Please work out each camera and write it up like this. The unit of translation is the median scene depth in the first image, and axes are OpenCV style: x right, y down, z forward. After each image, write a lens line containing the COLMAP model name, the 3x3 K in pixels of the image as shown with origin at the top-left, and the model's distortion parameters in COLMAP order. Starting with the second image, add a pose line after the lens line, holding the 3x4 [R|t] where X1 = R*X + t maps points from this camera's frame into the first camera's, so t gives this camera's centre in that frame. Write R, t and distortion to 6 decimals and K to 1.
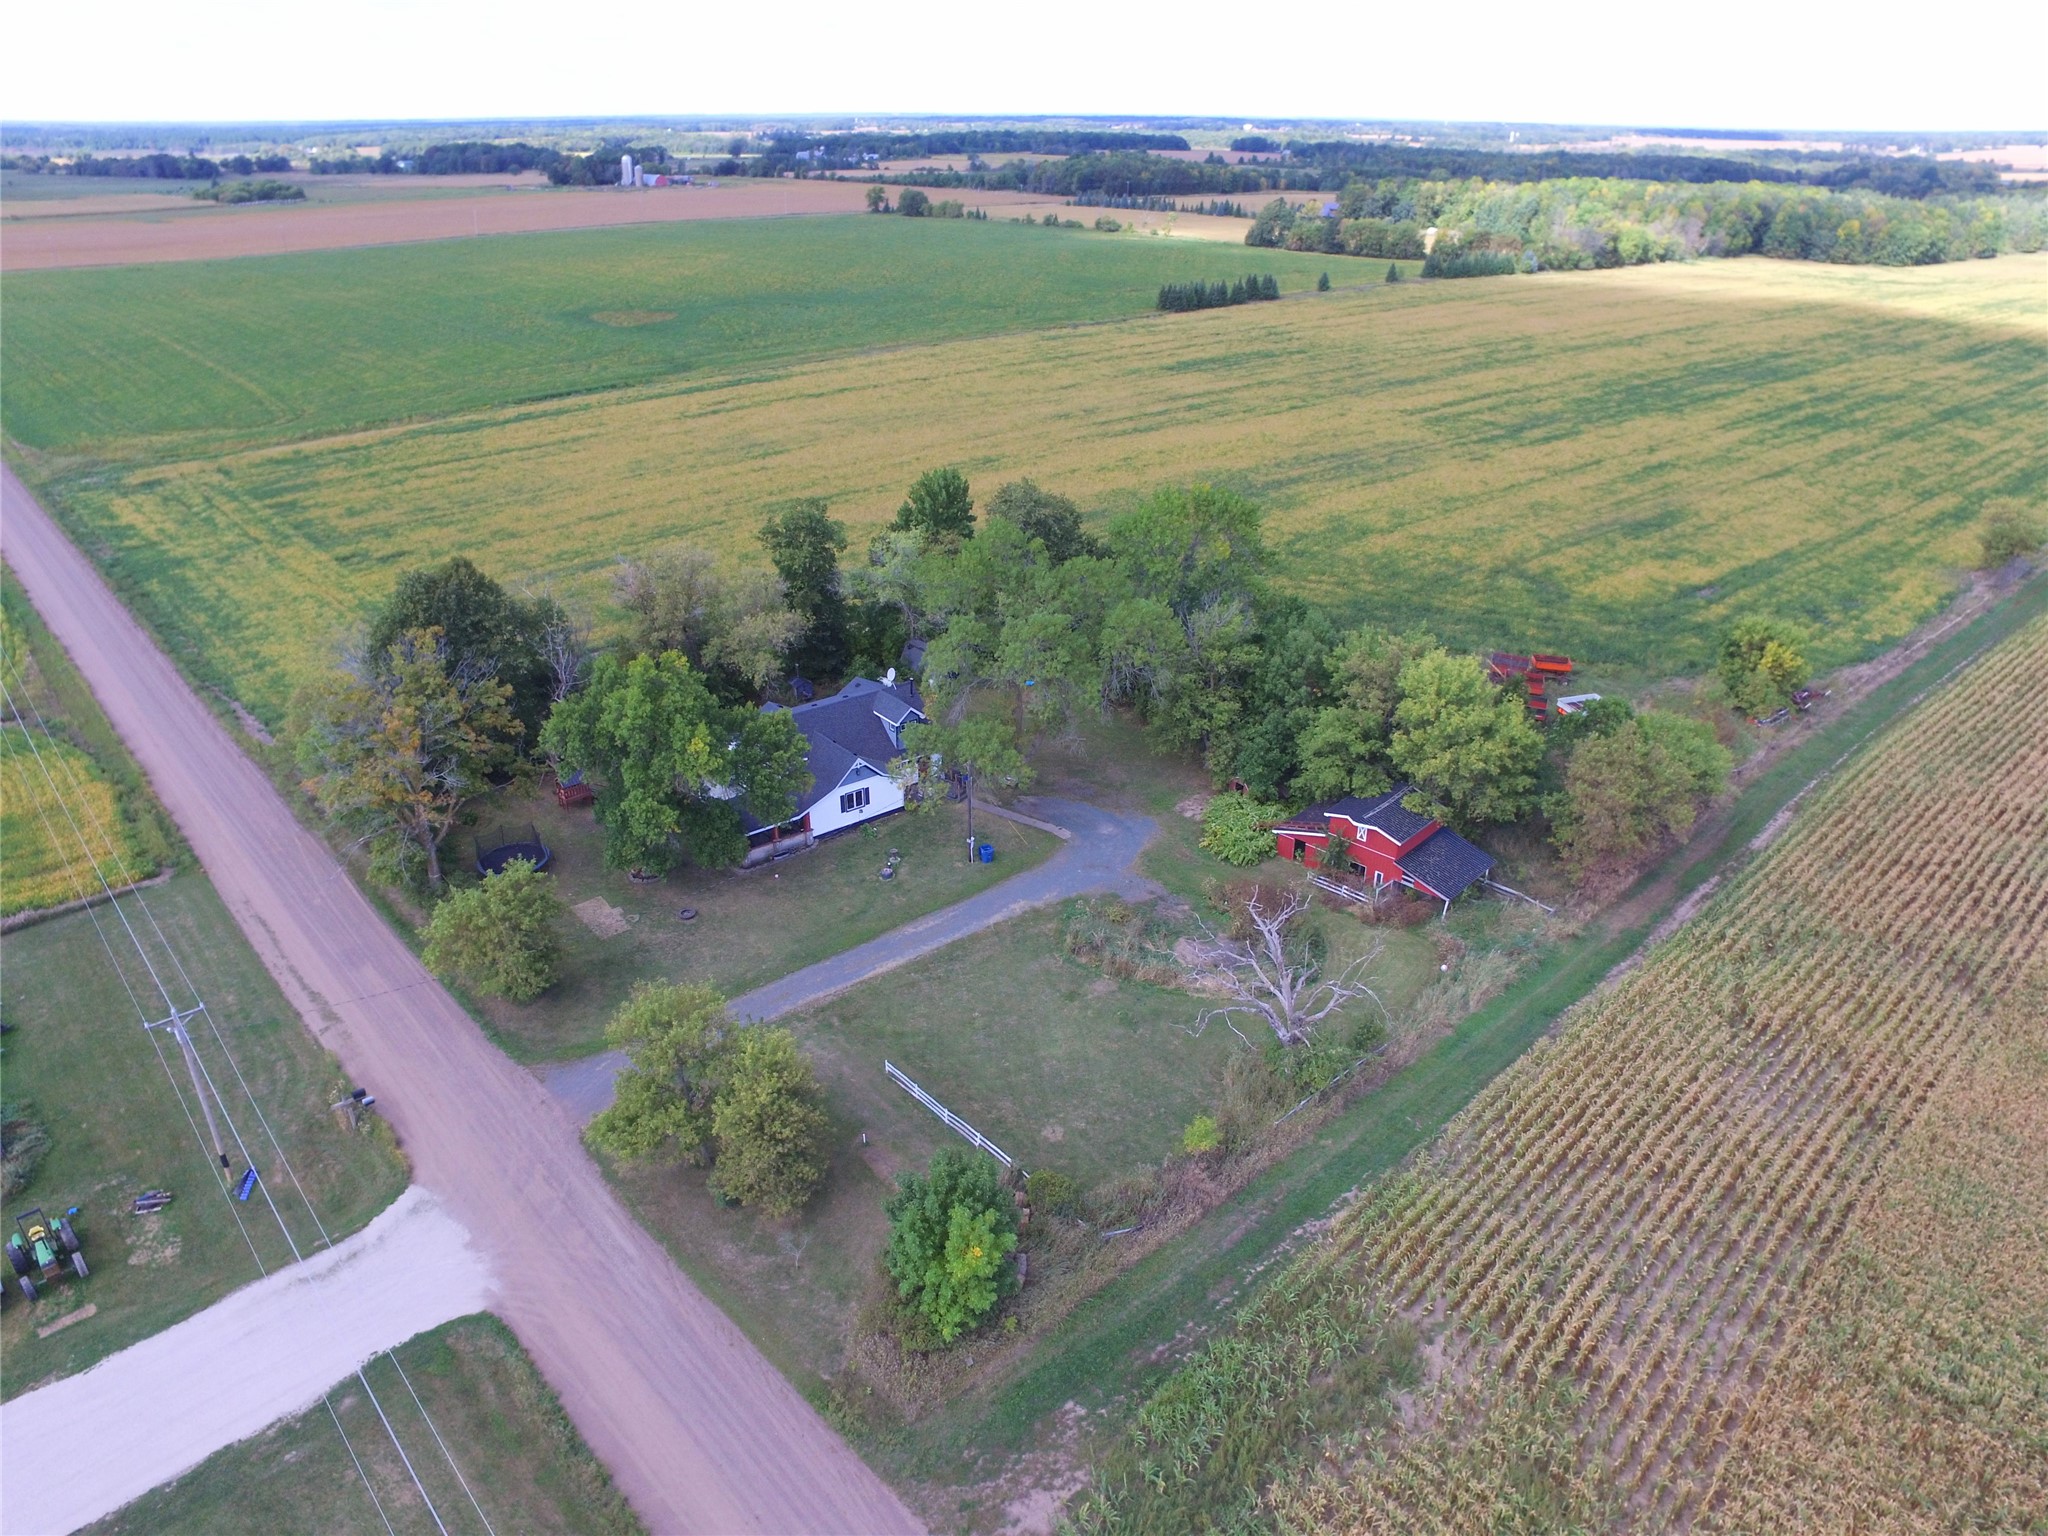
lens RADIAL K [[1384.8, 0, 1018.4], [0, 1384.8, 794.6], [0, 0, 1]] dist [-0.121516, 0.090334]
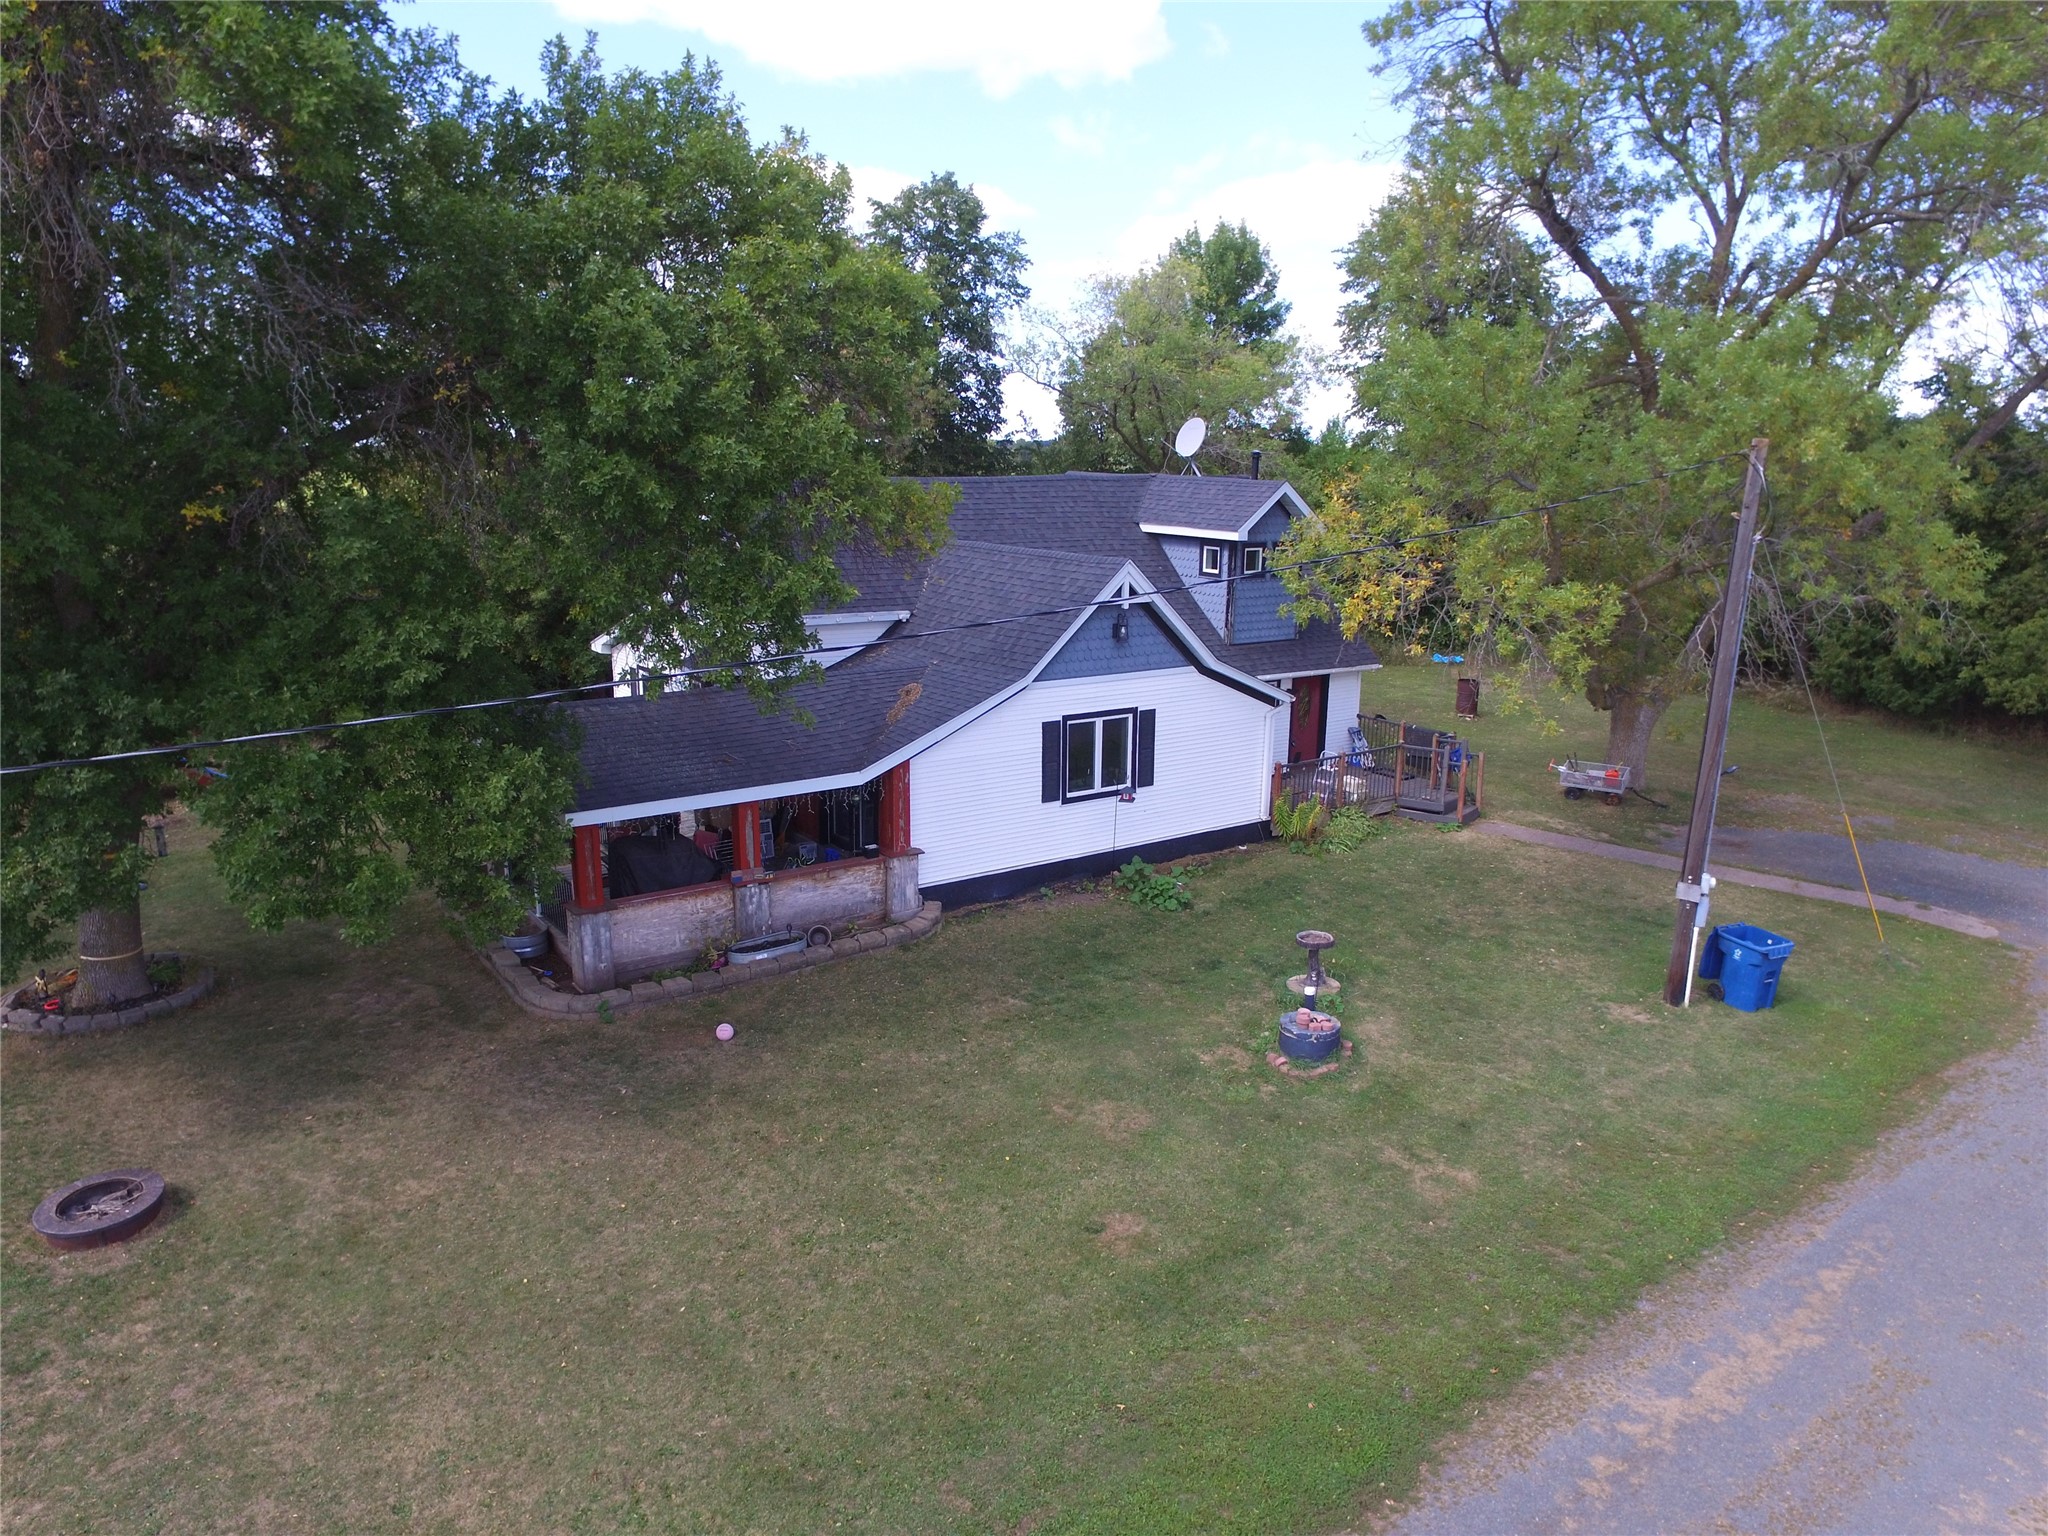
lens RADIAL K [[1384.8, 0, 1018.4], [0, 1384.8, 794.6], [0, 0, 1]] dist [-0.121516, 0.090334]
pose [[0.997586, 0.020021, -0.066495, -0.114813], [-0.034026, 0.975641, -0.216718, 0.062559], [0.060536, 0.218457, 0.973967, 0.758836]]
